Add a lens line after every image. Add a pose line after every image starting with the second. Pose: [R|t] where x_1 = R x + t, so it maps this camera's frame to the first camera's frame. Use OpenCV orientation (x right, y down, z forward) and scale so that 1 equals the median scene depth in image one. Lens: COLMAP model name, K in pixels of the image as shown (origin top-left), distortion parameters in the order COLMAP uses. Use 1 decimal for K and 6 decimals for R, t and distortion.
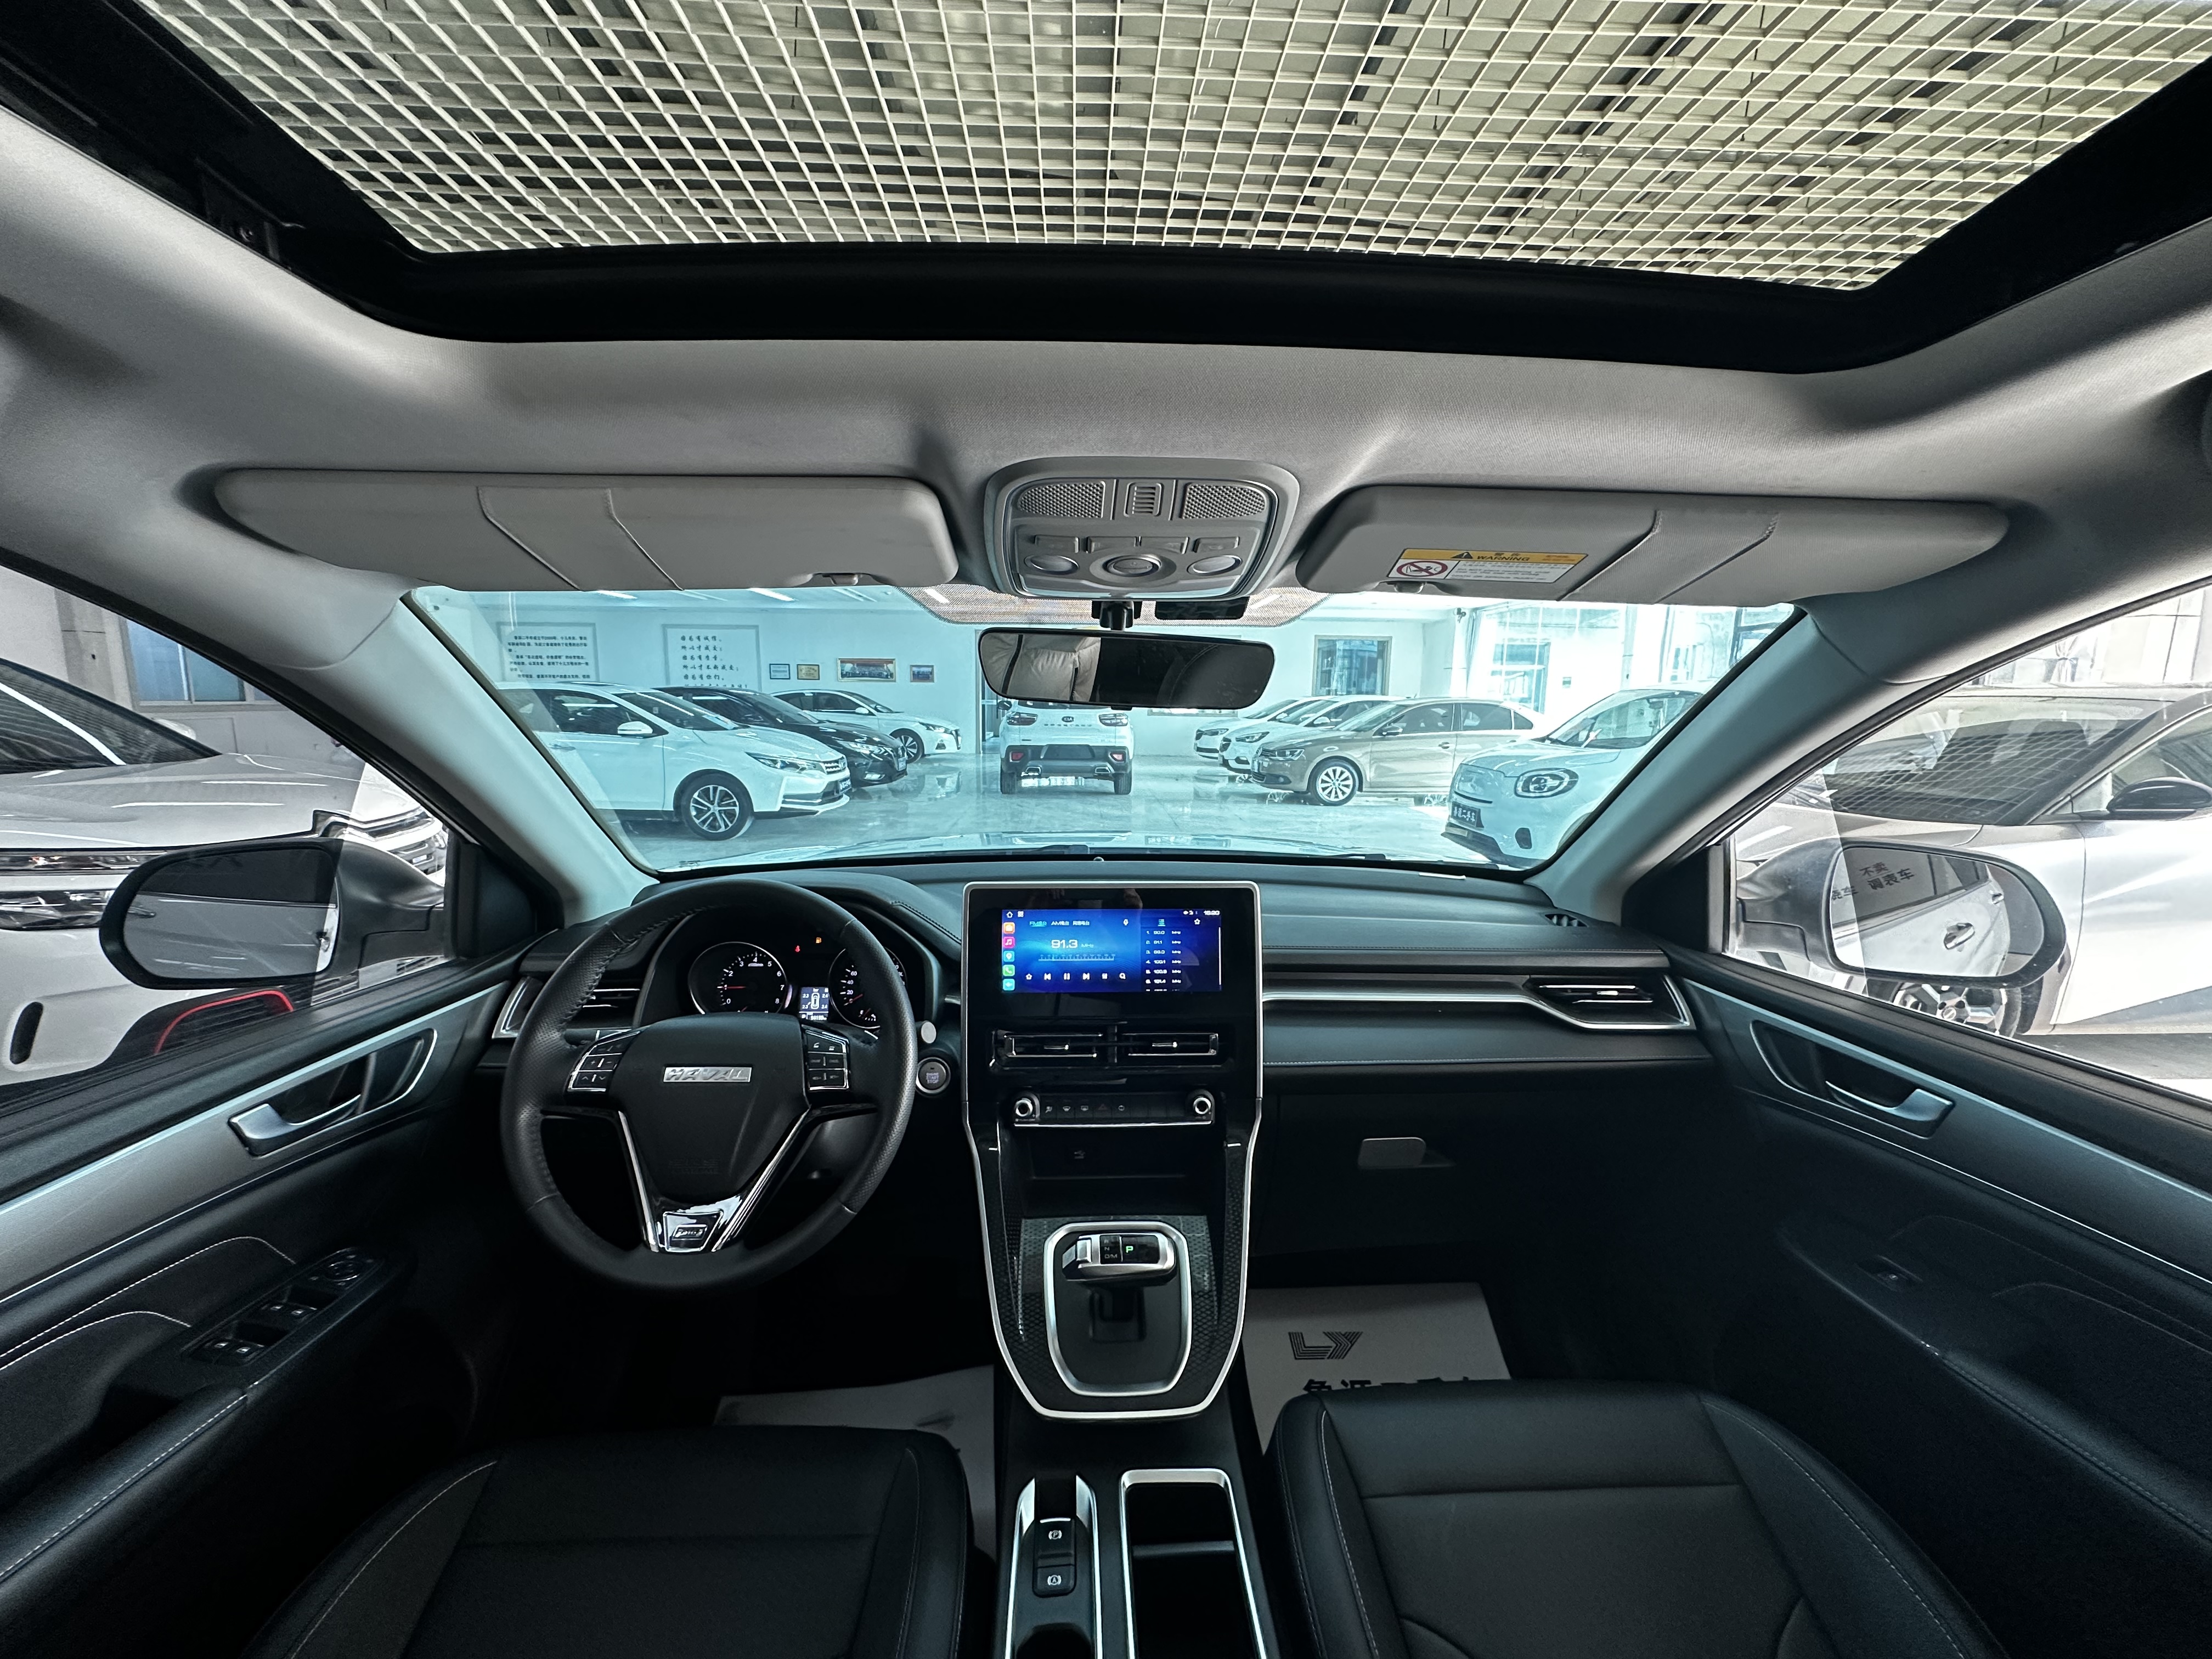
lens RADIAL K [[870.9, 0, 1102.5], [0, 870.9, 829.3], [0, 0, 1]] dist [-0.010140, 0.008619]
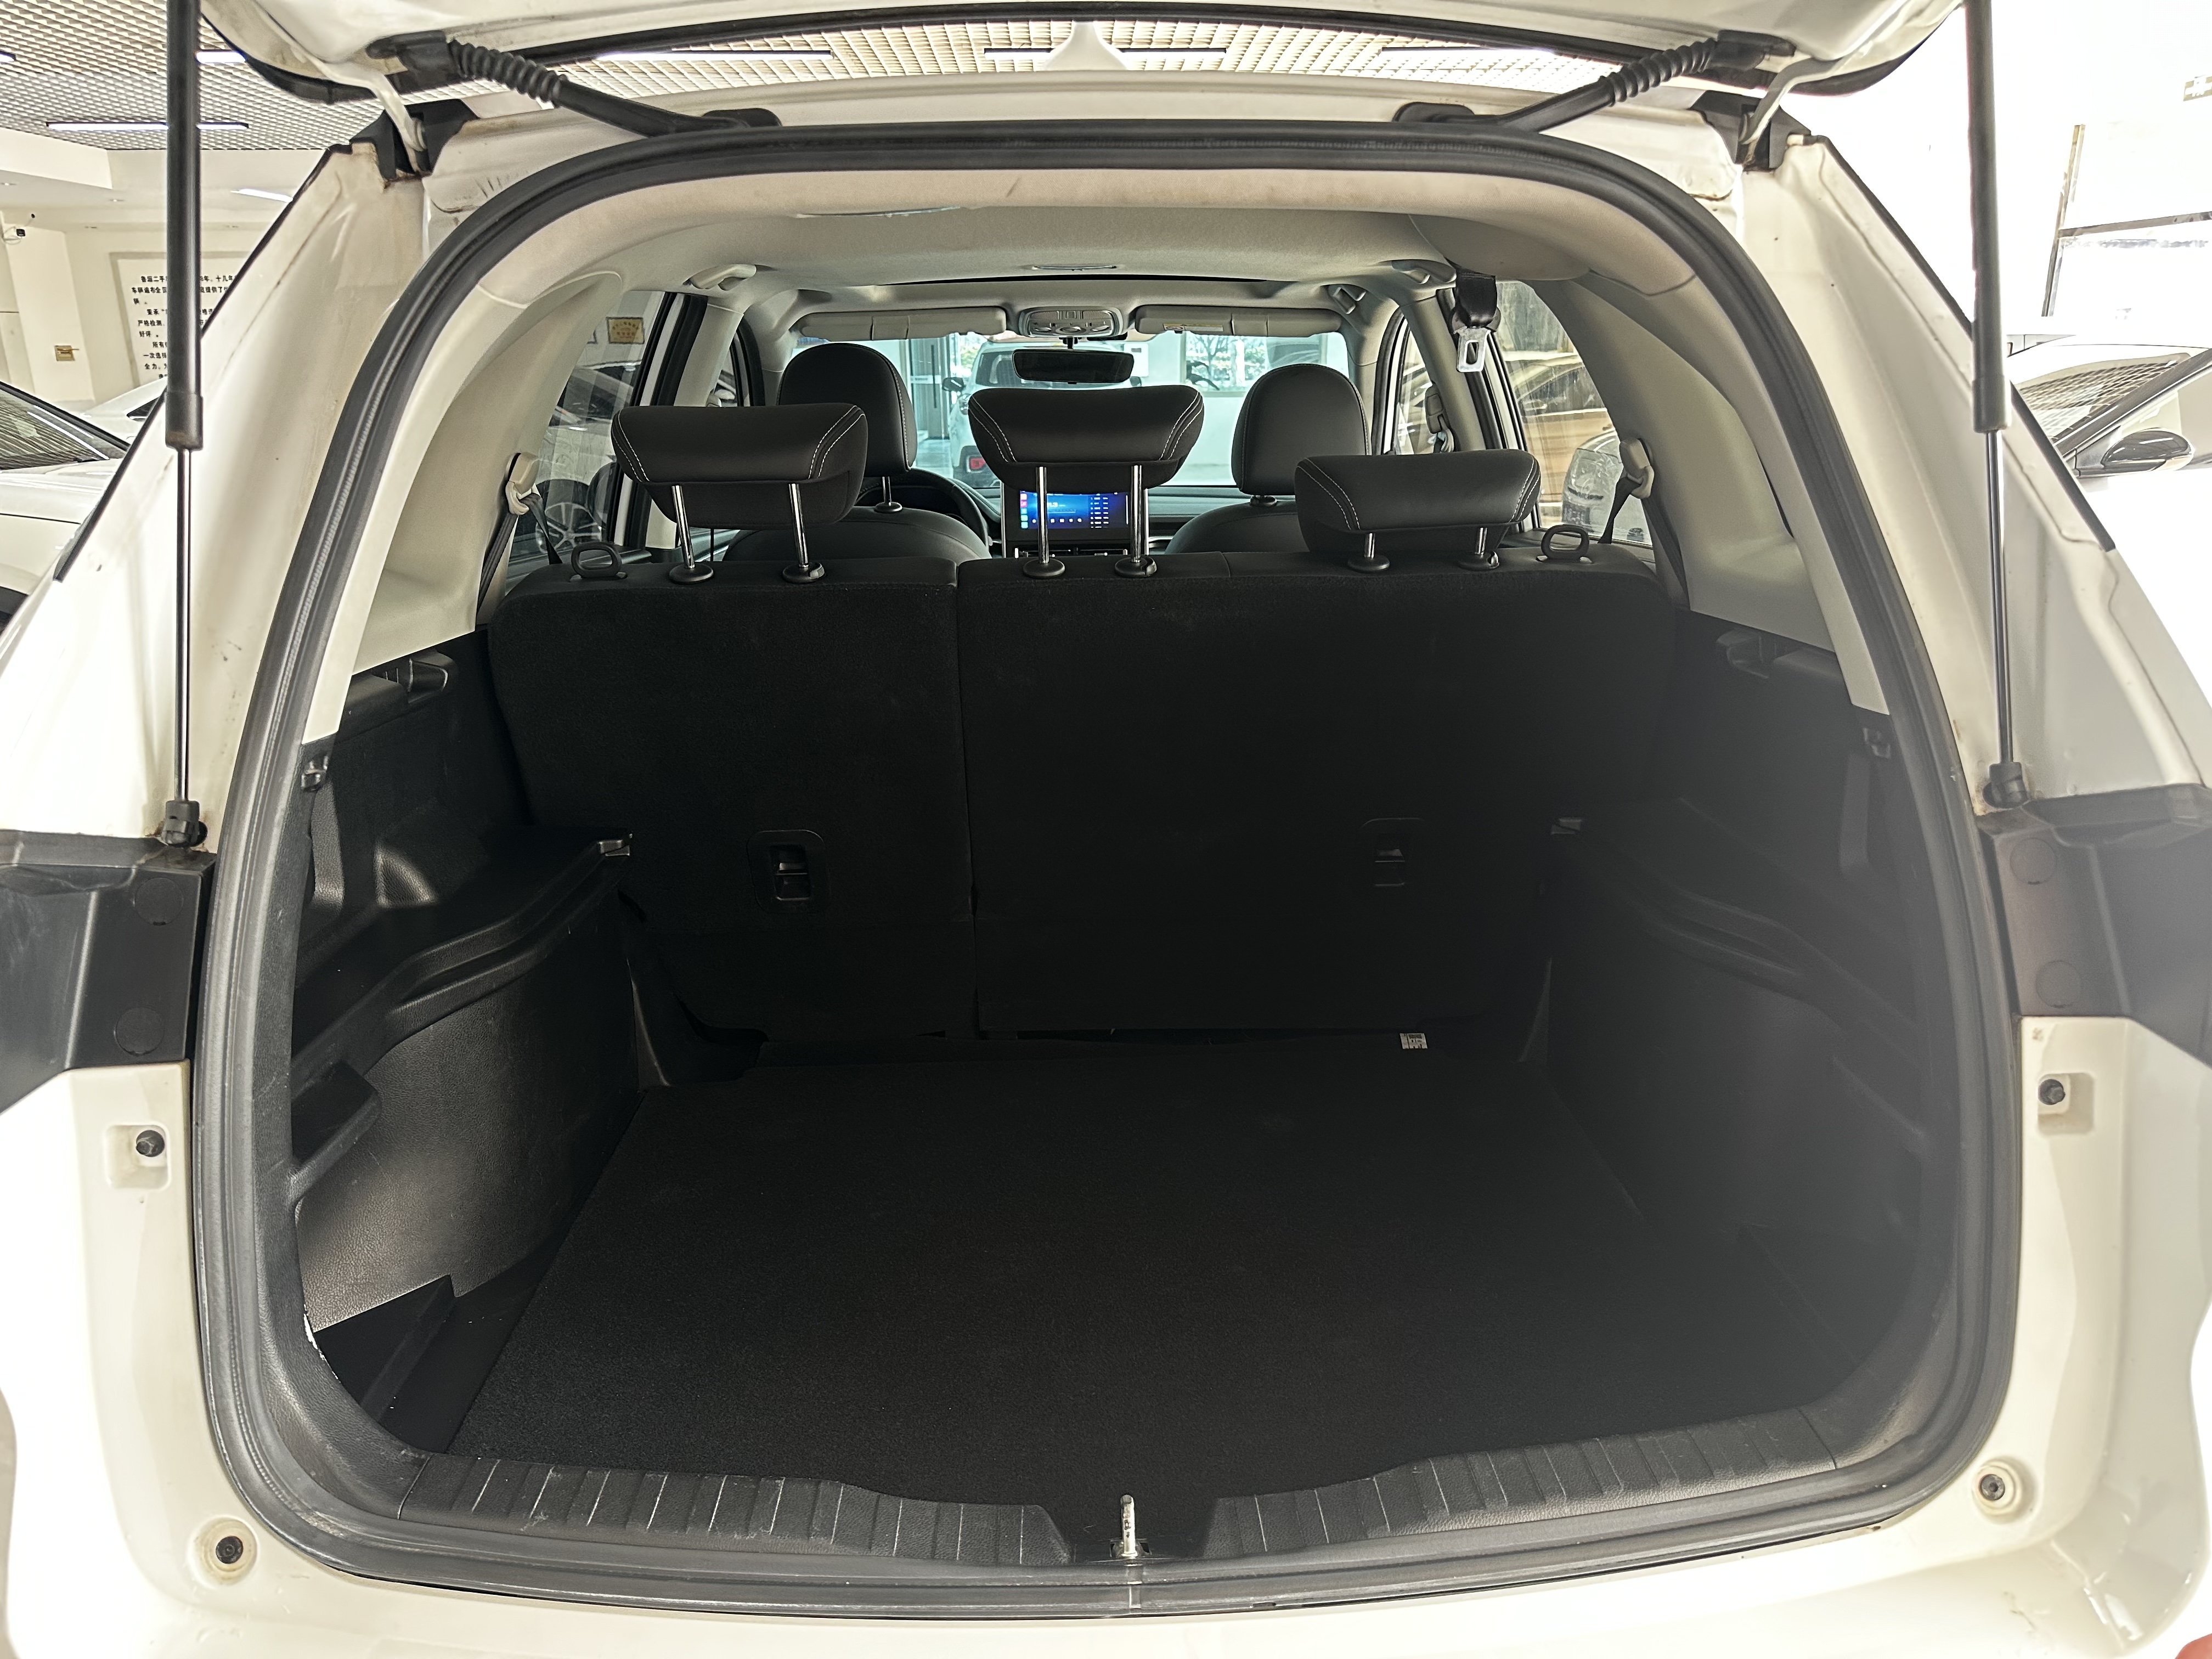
lens RADIAL K [[1543.0, 0, 1090.7], [0, 1543.0, 820.6], [0, 0, 1]] dist [0.093912, -0.124346]
pose [[0.999718, -0.012225, -0.020345, 0.106154], [0.014815, 0.991081, 0.132438, 0.359879], [0.018545, -0.132702, 0.990982, -2.511387]]
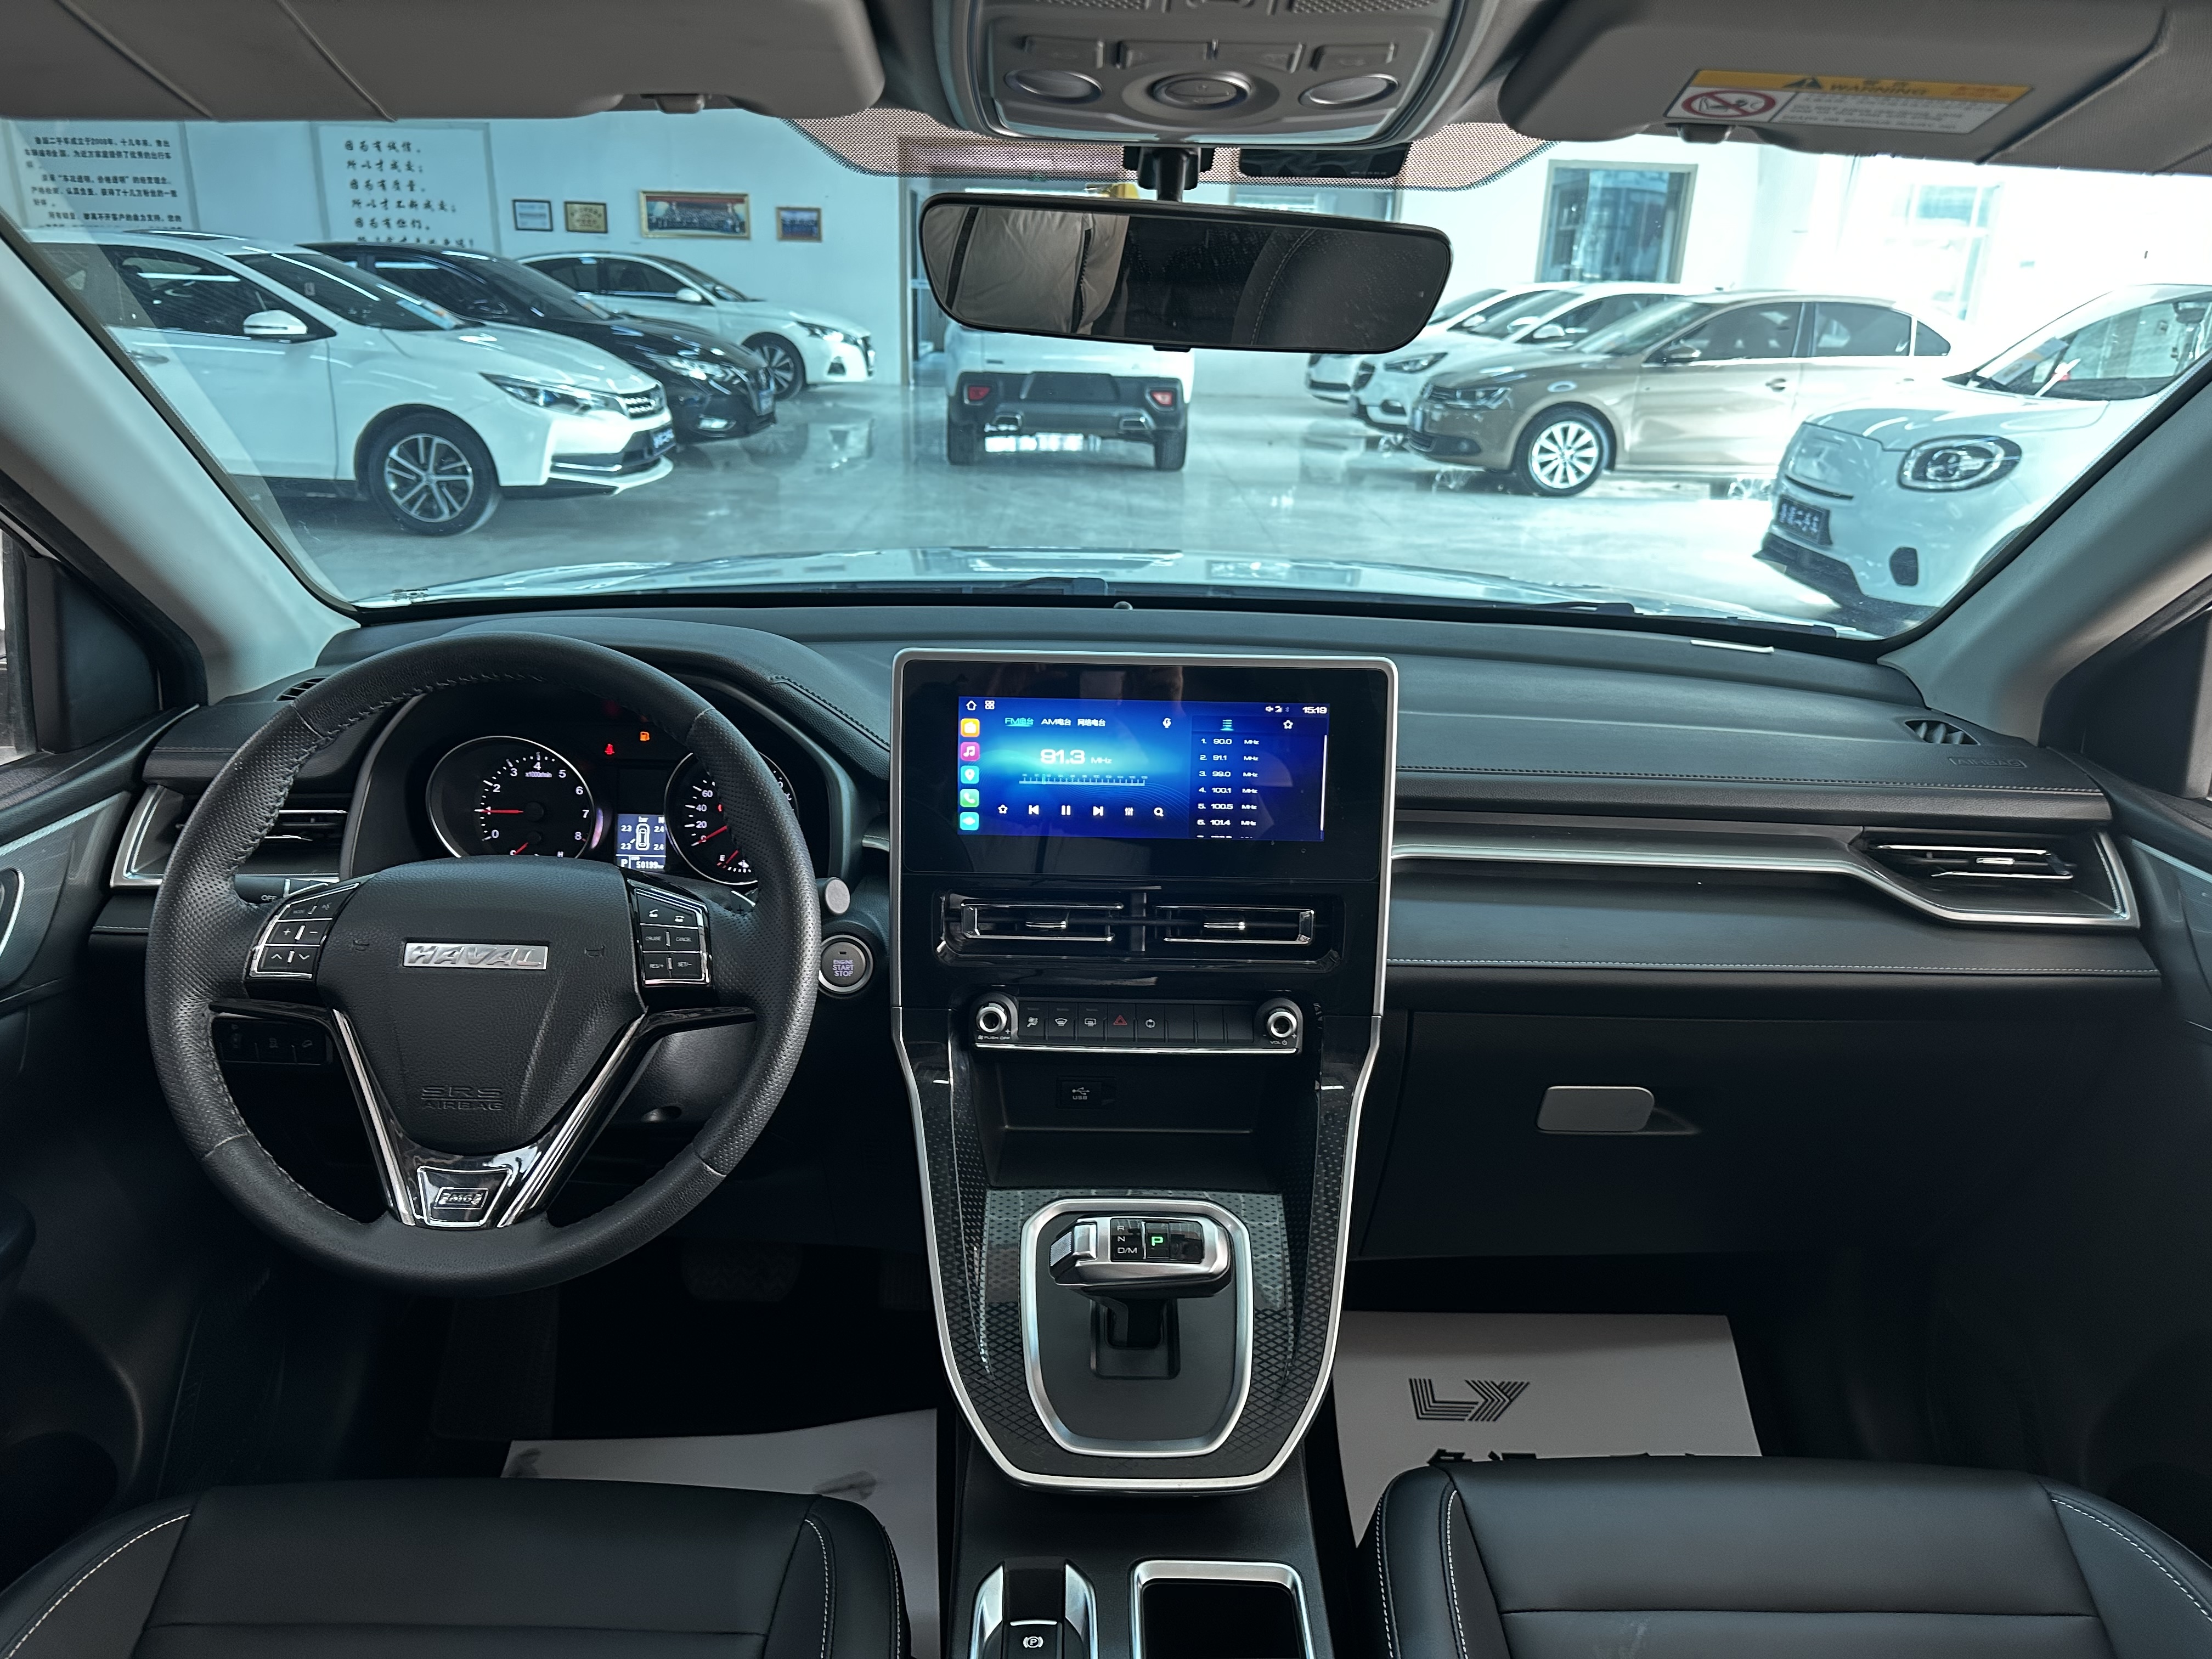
lens RADIAL K [[1543.0, 0, 1090.7], [0, 1543.0, 820.6], [0, 0, 1]] dist [0.093912, -0.124346]
pose [[0.999435, 0.026304, -0.020946, -0.001323], [-0.022008, 0.982688, 0.183956, -0.018679], [0.025423, -0.183391, 0.982711, -0.042718]]
